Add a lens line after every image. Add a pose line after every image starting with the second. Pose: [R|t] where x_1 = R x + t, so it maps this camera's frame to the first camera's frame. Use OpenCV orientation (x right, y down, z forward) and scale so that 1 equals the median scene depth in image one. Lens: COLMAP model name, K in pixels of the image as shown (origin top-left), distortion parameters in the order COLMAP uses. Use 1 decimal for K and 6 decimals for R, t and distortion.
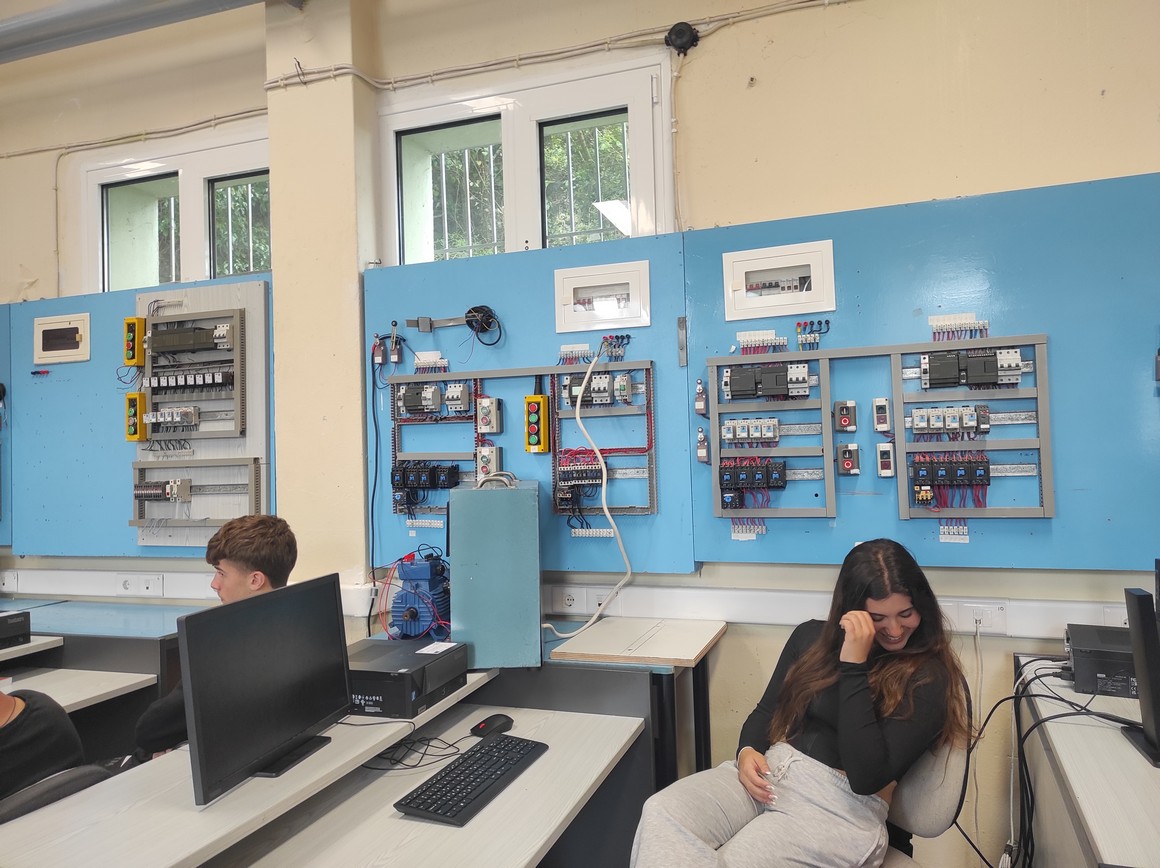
lens RADIAL K [[846.7, 0, 579.7], [0, 846.7, 426.4], [0, 0, 1]] dist [0.061756, -0.048812]
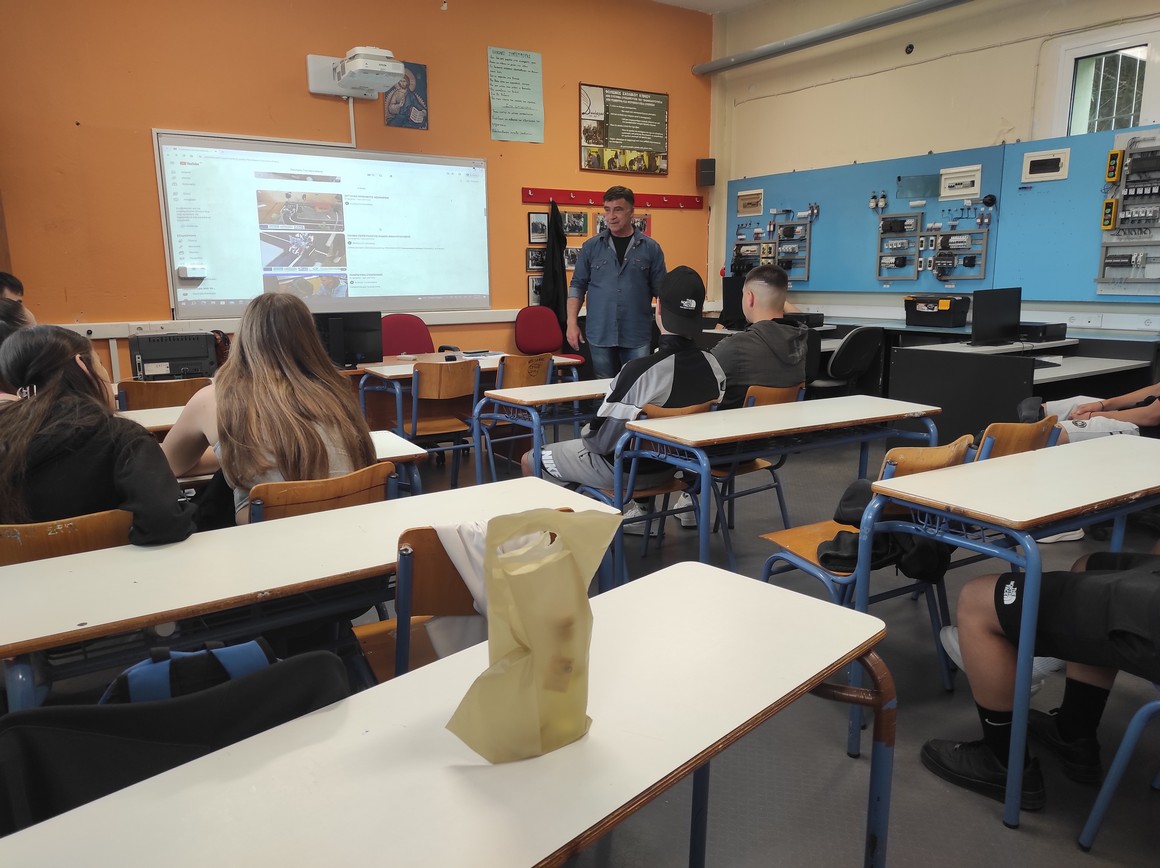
lens RADIAL K [[841.3, 0, 577.3], [0, 841.3, 433.1], [0, 0, 1]] dist [0.052569, -0.046160]
pose [[0.808201, 0.133579, -0.573558, -0.413353], [0.004046, 0.972653, 0.232228, 0.015192], [0.588893, -0.190008, 0.785558, -1.122814]]
